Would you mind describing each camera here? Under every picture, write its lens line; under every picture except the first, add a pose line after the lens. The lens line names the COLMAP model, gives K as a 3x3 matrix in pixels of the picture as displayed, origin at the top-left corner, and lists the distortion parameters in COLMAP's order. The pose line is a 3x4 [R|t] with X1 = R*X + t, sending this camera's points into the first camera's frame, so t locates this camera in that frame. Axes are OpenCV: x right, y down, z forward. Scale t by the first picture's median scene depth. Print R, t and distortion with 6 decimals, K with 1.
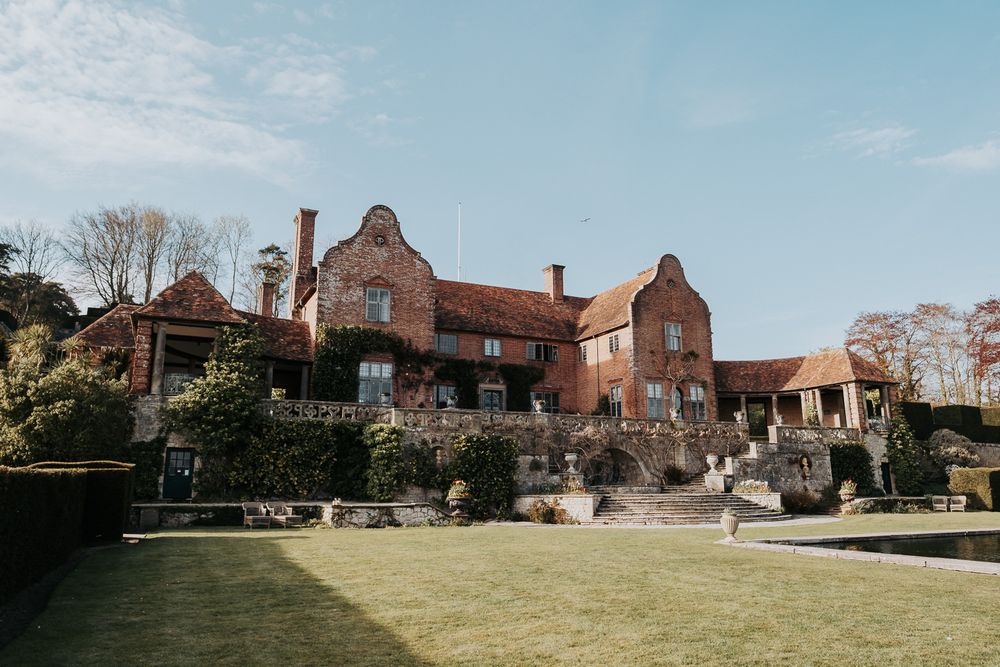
lens RADIAL K [[714.6, 0, 494.8], [0, 714.6, 331.4], [0, 0, 1]] dist [-0.008812, -0.001977]
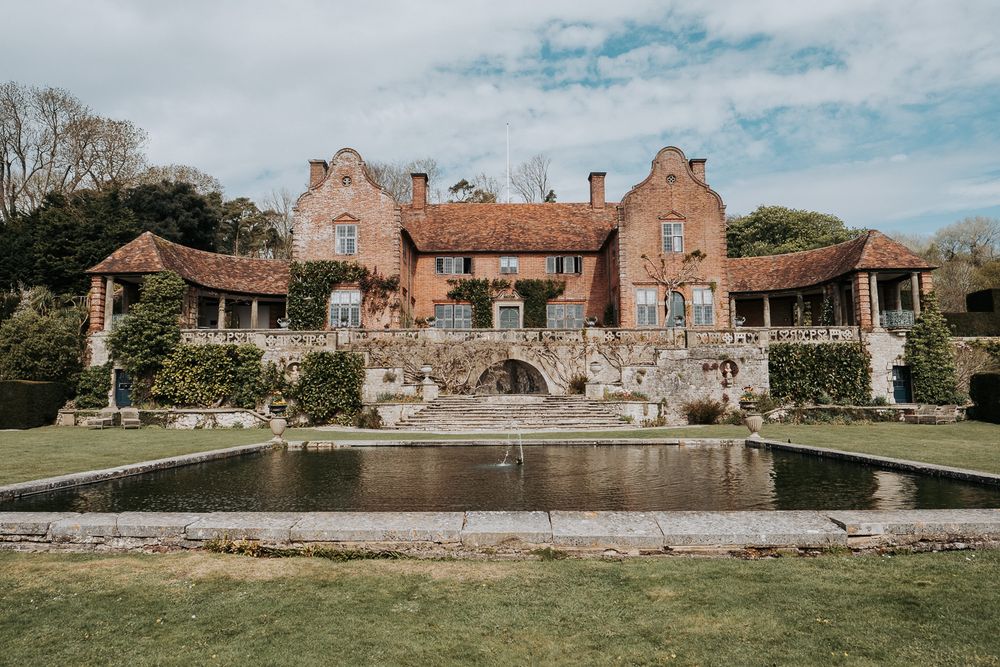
lens RADIAL K [[714.6, 0, 495.7], [0, 714.6, 330.0], [0, 0, 1]] dist [-0.008812, -0.001977]
pose [[0.900687, -0.048201, -0.431786, 0.517781], [0.096179, 0.991290, 0.089966, 0.025151], [0.423688, -0.122560, 0.897478, 0.073393]]
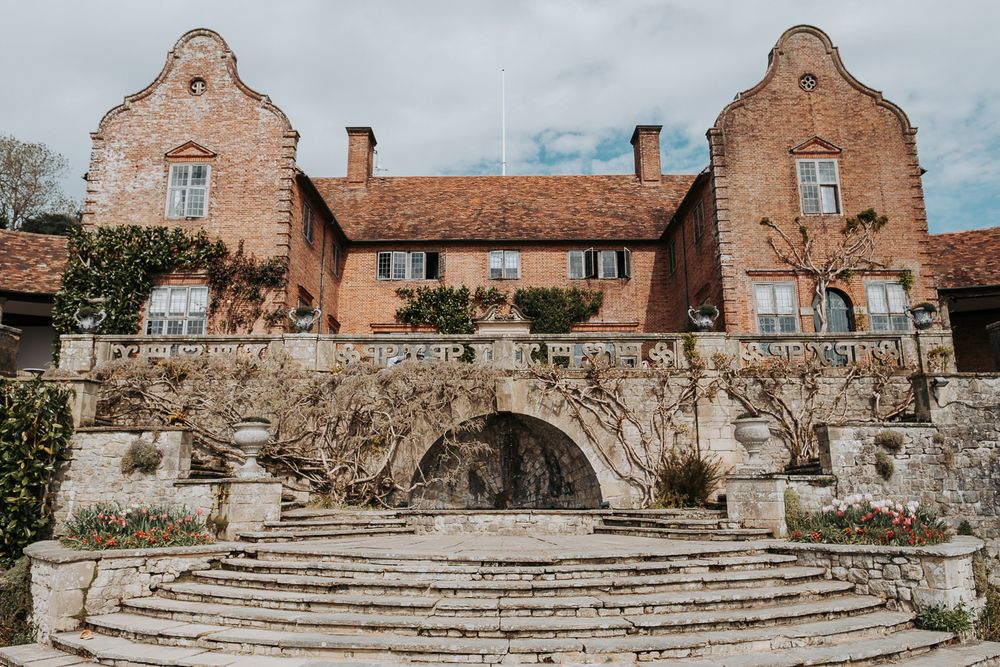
lens RADIAL K [[714.6, 0, 502.3], [0, 714.6, 334.4], [0, 0, 1]] dist [-0.008812, -0.001977]
pose [[0.904445, -0.093997, -0.416105, 0.293847], [0.094359, 0.995342, -0.019748, 0.113009], [0.416023, -0.021402, 0.909102, 0.566685]]
